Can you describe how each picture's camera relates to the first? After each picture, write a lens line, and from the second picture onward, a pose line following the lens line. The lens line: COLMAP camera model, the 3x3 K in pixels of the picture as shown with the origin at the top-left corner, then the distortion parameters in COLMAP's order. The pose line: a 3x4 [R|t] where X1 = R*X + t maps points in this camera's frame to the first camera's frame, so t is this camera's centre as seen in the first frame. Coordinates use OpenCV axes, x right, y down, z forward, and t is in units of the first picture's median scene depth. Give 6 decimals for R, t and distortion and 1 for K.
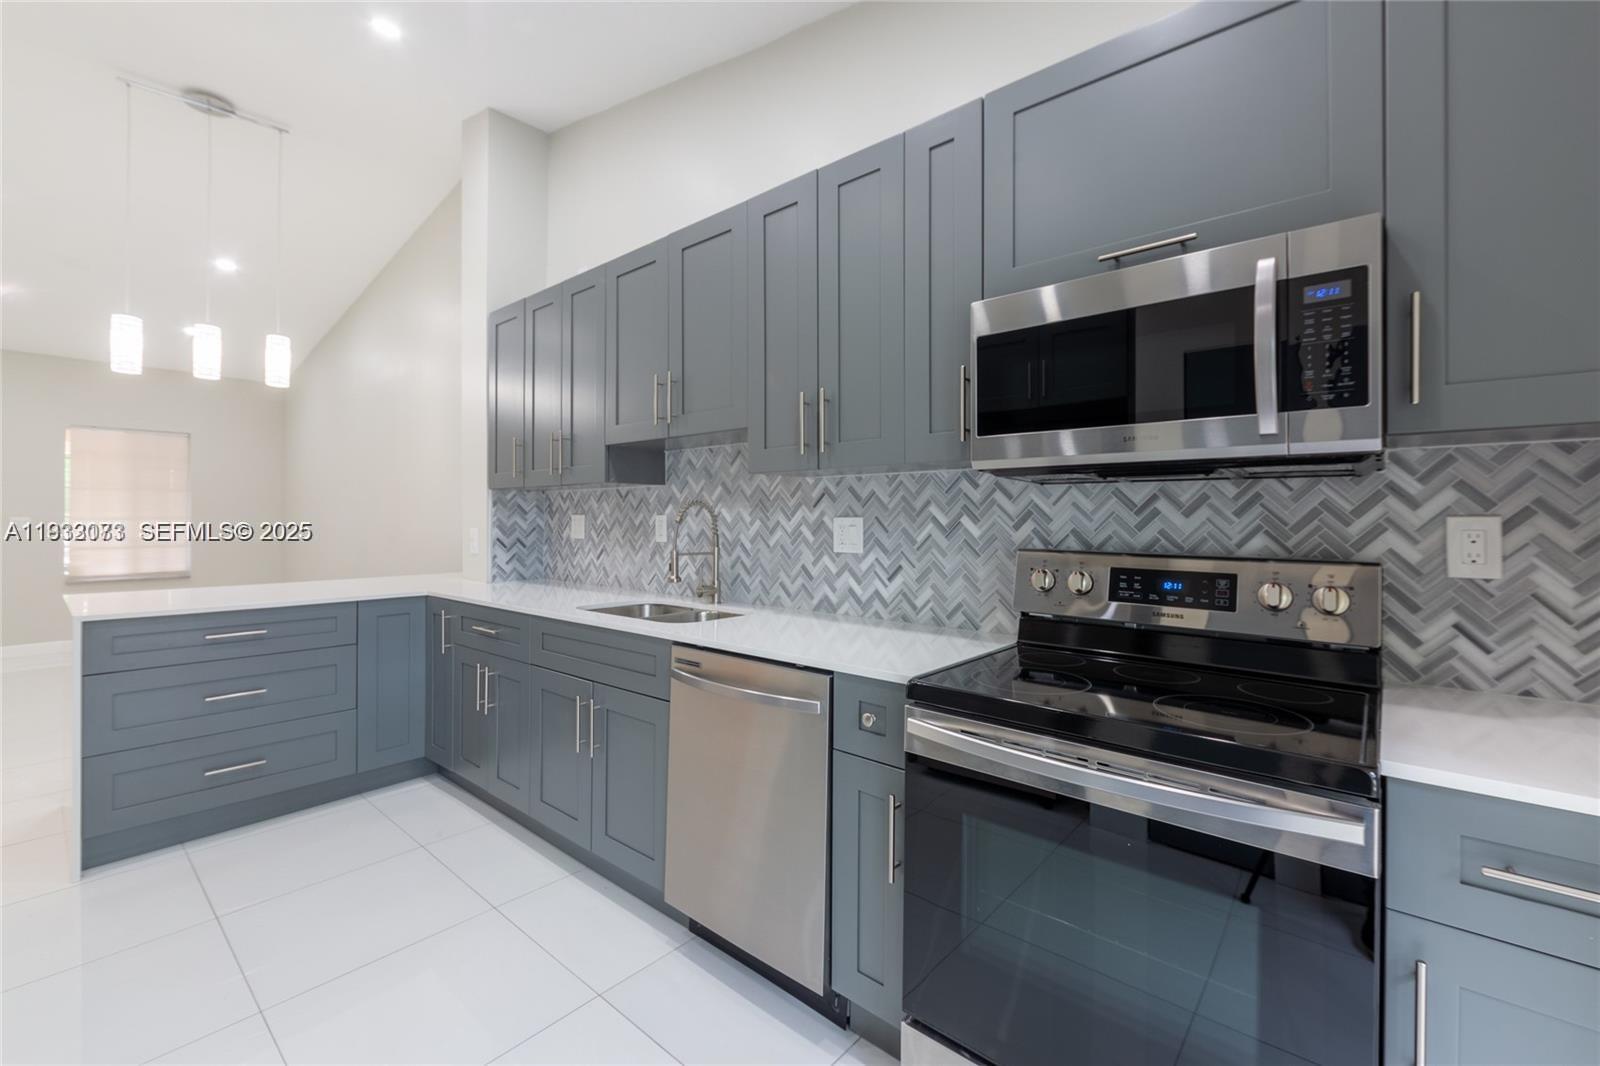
lens RADIAL K [[684.8, 0, 801.5], [0, 684.8, 511.7], [0, 0, 1]] dist [-0.002726, -0.000833]
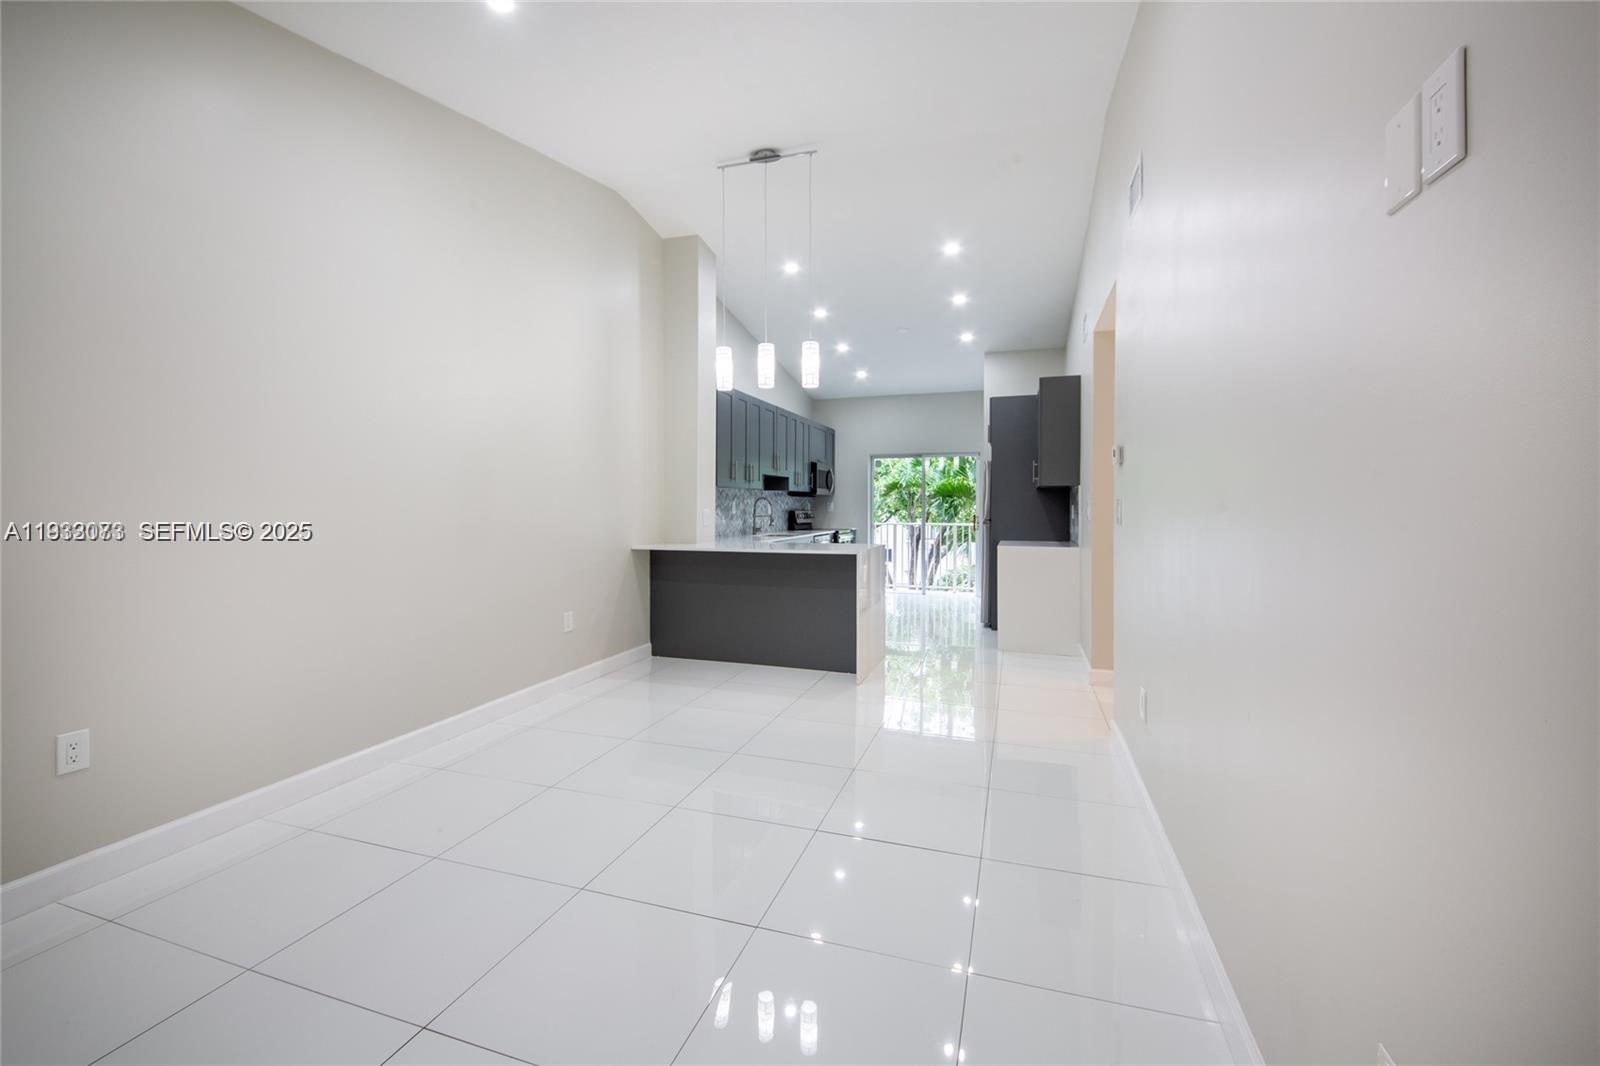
lens RADIAL K [[668.0, 0, 778.4], [0, 668.0, 513.5], [0, 0, 1]] dist [-0.000392, -0.000077]
pose [[-0.369125, -0.009655, 0.929330, -2.879617], [-0.005498, 0.999951, 0.008205, 0.029756], [-0.929364, -0.002080, -0.369160, 2.068291]]
